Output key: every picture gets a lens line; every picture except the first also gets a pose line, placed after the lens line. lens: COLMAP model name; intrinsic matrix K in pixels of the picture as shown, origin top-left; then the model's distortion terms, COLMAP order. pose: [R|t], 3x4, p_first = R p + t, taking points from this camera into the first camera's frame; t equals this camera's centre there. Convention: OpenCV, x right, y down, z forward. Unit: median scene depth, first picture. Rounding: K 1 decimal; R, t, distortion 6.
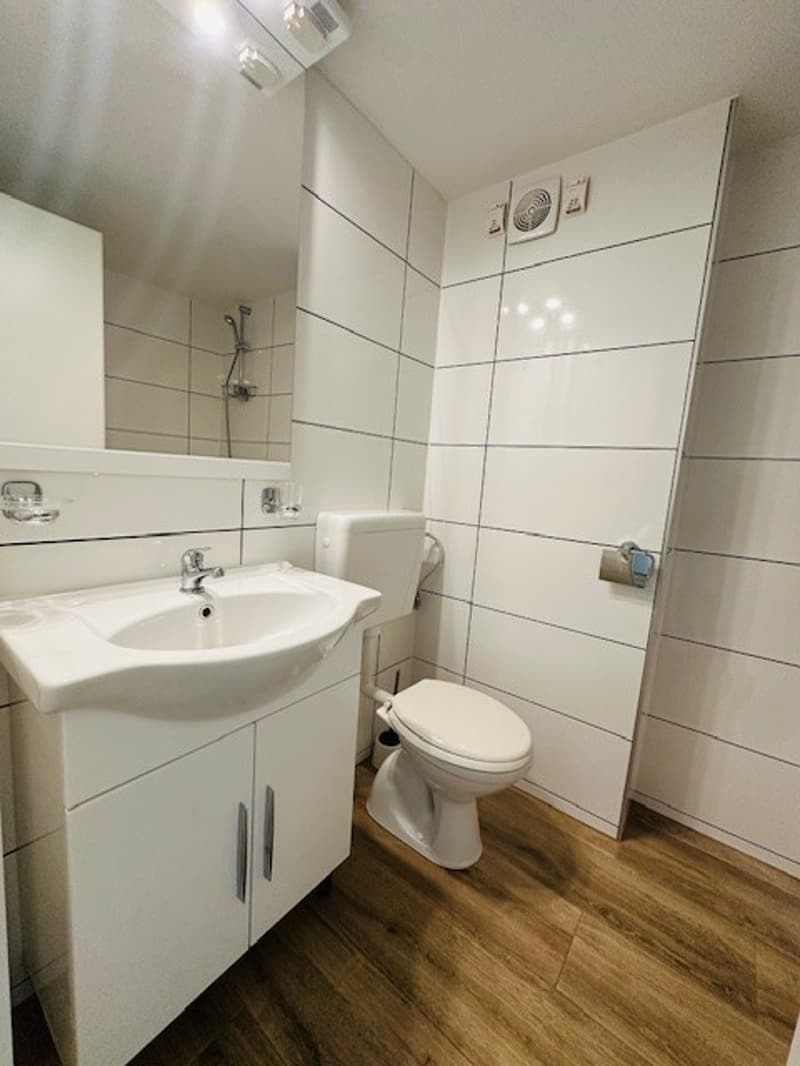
lens RADIAL K [[428.2, 0, 399.0], [0, 428.2, 533.3], [0, 0, 1]] dist [-0.000117, -0.000080]
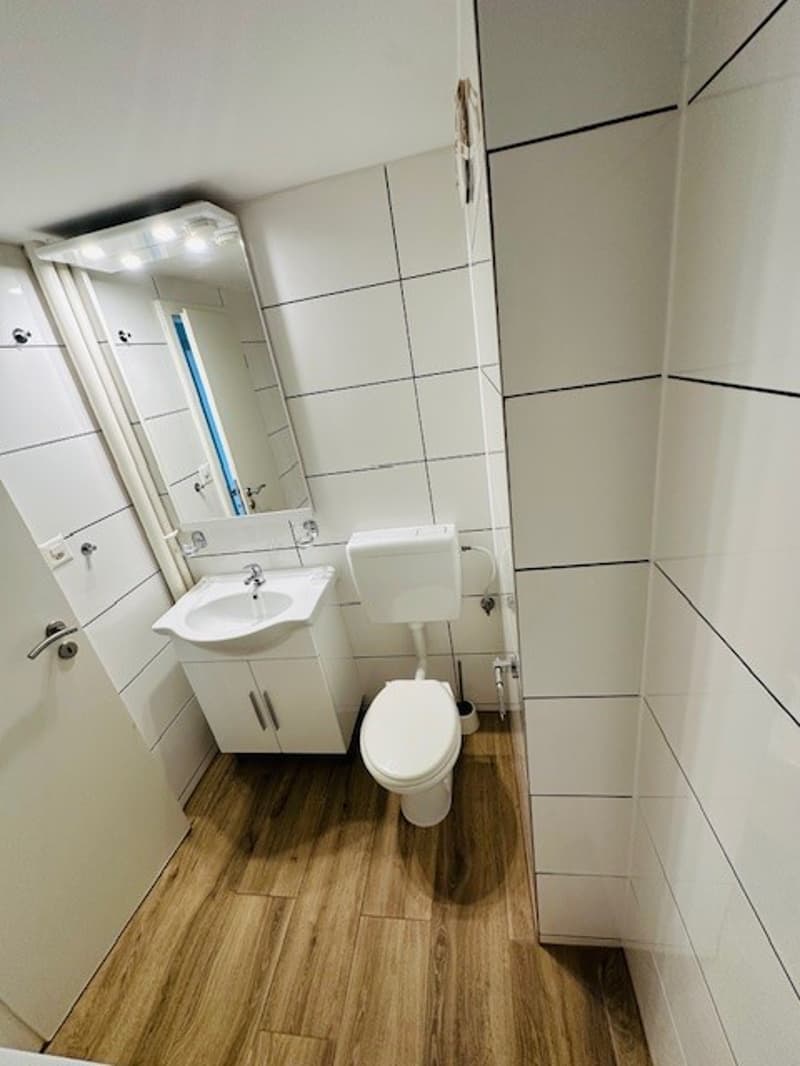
lens RADIAL K [[428.2, 0, 403.1], [0, 428.2, 535.0], [0, 0, 1]] dist [-0.000117, -0.000080]
pose [[0.472063, 0.199363, -0.858726, 1.250645], [0.078378, 0.960744, 0.266134, -0.467862], [0.878074, -0.192937, 0.437906, 0.662351]]
